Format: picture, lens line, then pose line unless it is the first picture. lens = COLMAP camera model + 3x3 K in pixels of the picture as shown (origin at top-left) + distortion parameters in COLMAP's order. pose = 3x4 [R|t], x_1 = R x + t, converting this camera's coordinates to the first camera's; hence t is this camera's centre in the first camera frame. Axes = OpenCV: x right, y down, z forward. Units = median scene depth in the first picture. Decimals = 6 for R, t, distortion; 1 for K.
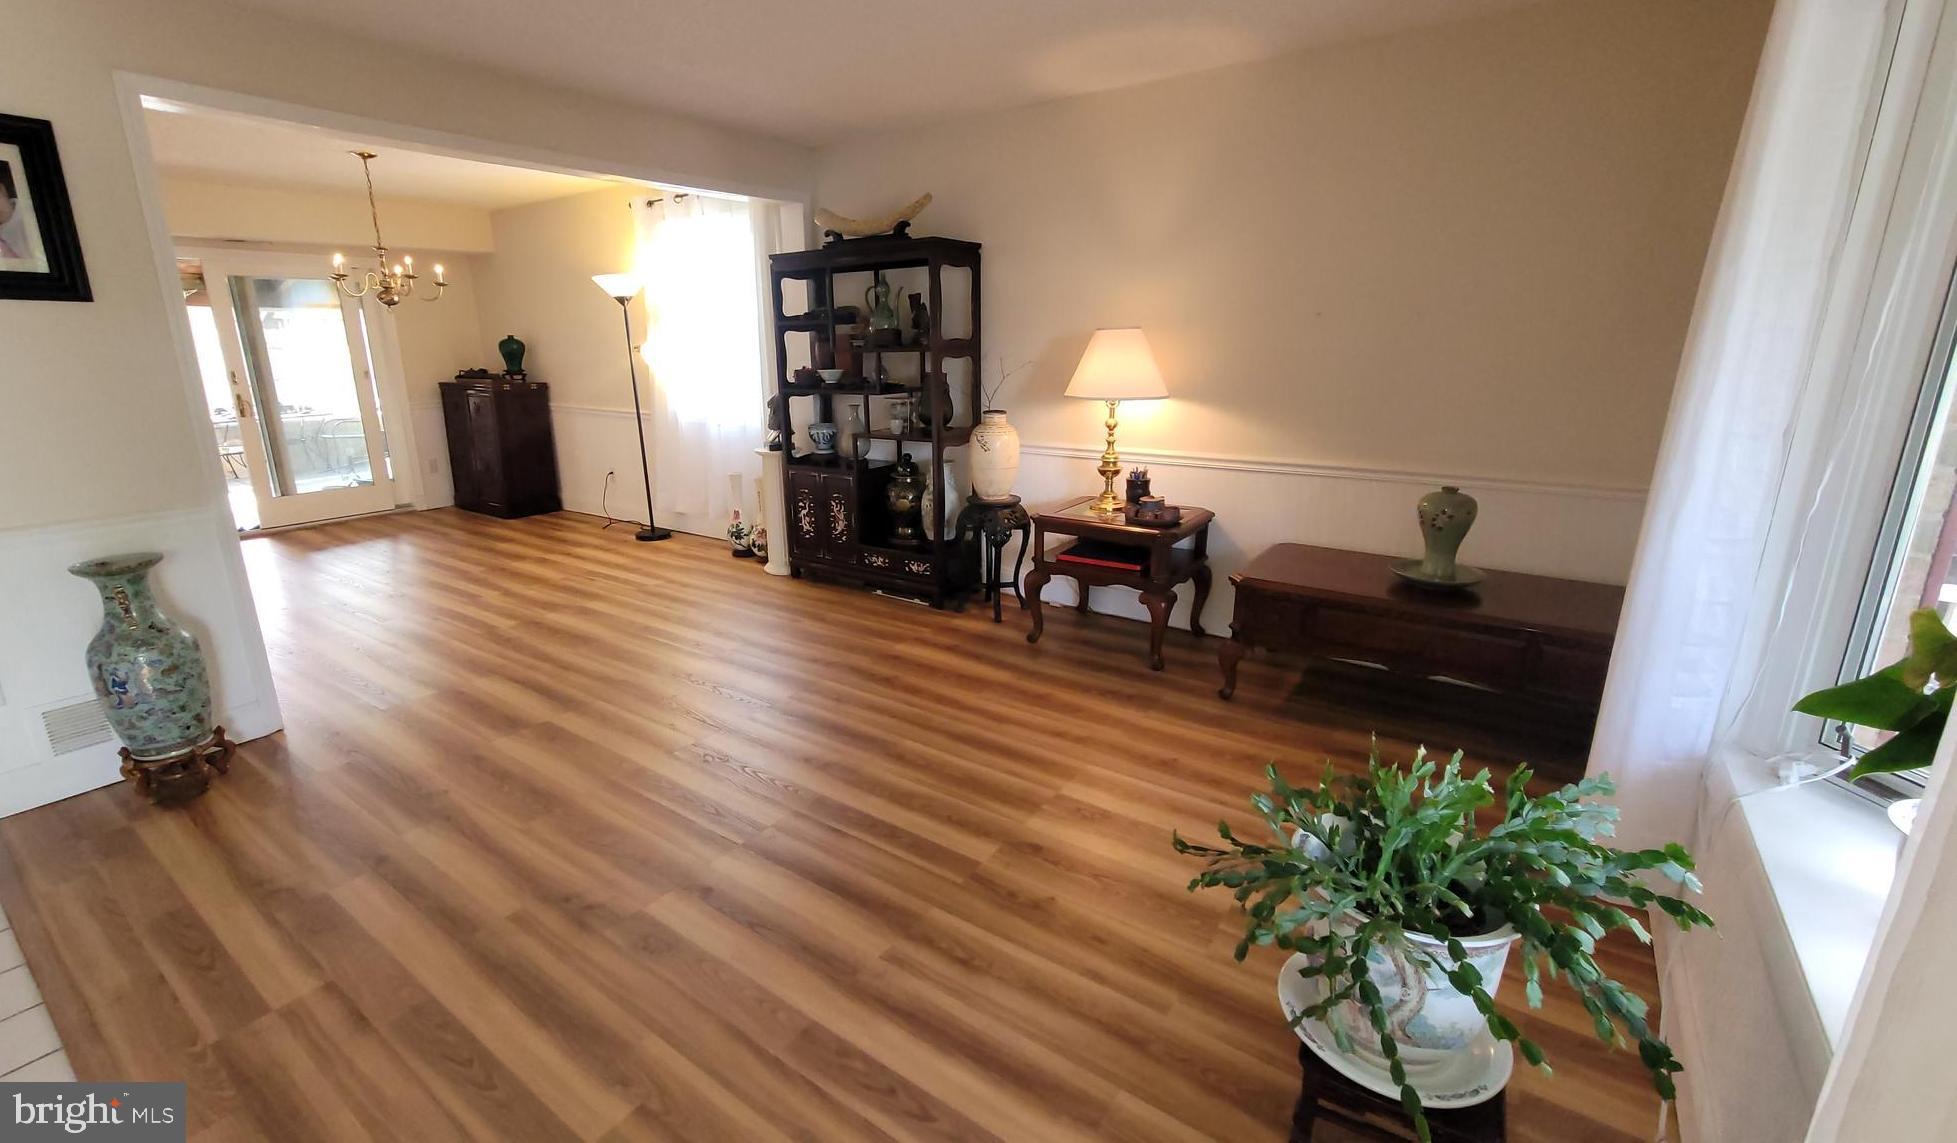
lens RADIAL K [[831.9, 0, 935.1], [0, 831.9, 559.0], [0, 0, 1]] dist [0.000170, 0.000119]
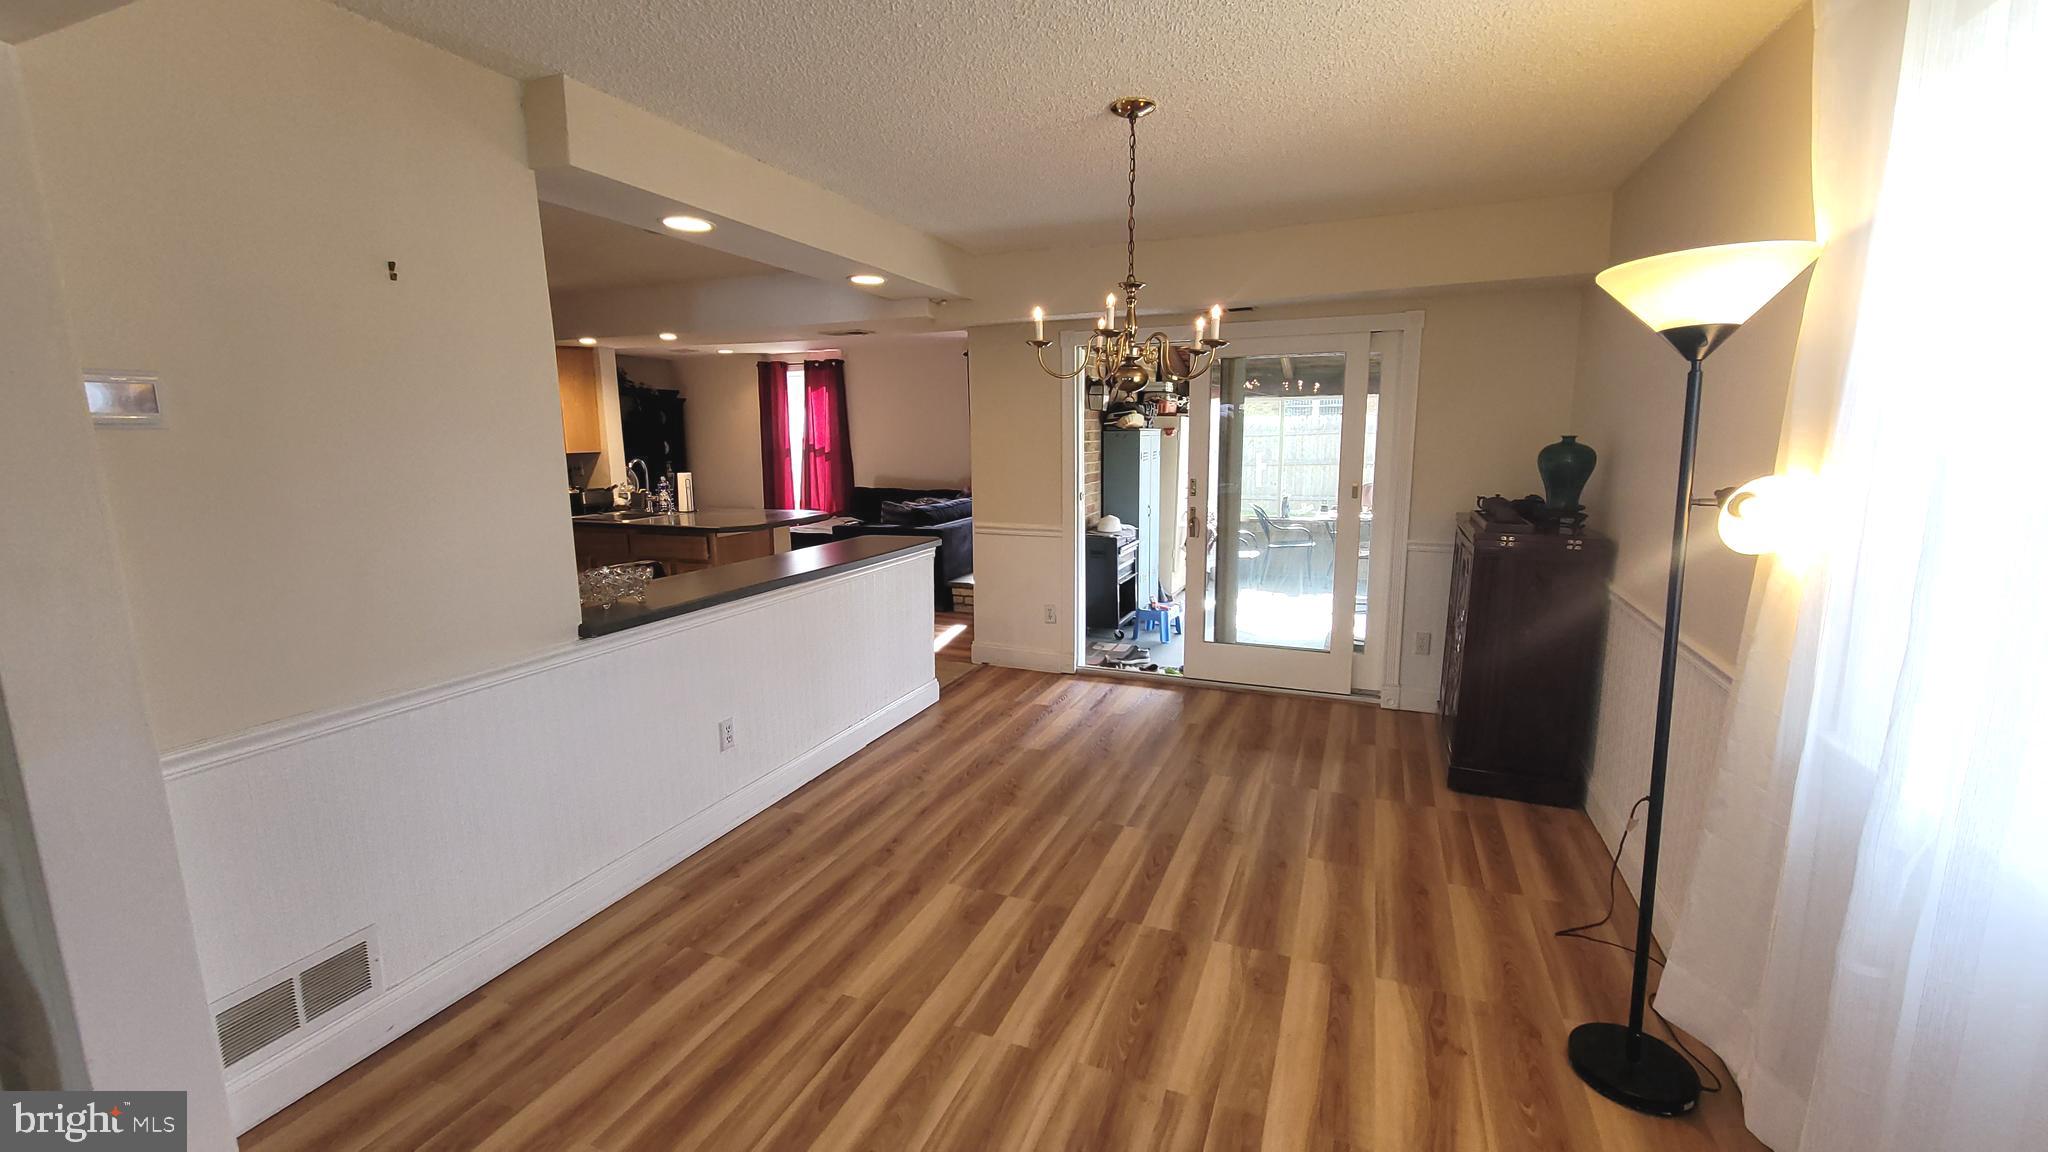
lens RADIAL K [[832.9, 0, 1025.1], [0, 832.9, 562.7], [0, 0, 1]] dist [-0.000320, -0.000306]
pose [[0.238001, 0.163717, -0.957367, -0.178569], [-0.243124, 0.964353, 0.104471, -0.283784], [0.940344, 0.207894, 0.269321, 0.969882]]
